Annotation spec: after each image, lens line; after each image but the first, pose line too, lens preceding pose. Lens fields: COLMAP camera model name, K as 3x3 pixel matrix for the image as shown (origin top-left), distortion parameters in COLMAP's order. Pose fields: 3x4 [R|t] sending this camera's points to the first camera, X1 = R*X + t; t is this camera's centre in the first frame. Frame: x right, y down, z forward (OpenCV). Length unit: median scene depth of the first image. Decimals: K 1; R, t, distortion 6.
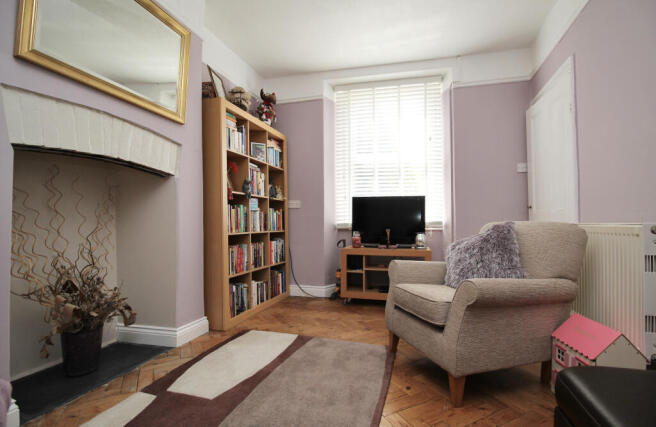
lens RADIAL K [[341.3, 0, 328.2], [0, 341.3, 215.6], [0, 0, 1]] dist [-0.001274, -0.000298]
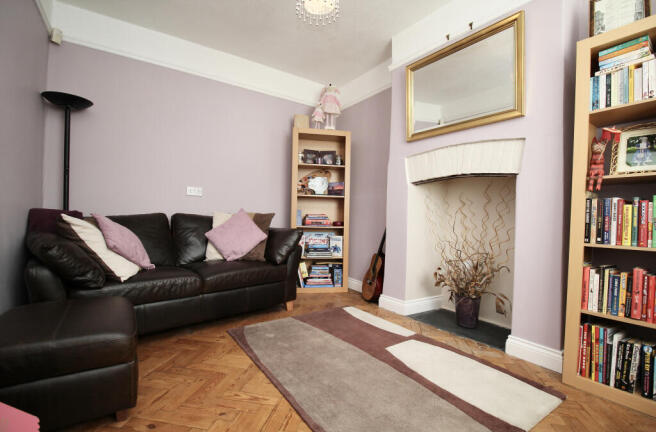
lens RADIAL K [[303.3, 0, 327.2], [0, 303.3, 219.3], [0, 0, 1]] dist [-0.036288, -0.000730]
pose [[-0.651682, -0.010500, -0.758420, 0.571587], [-0.017859, 0.999839, 0.001503, 0.018273], [0.758282, 0.014524, -0.651765, 1.256471]]
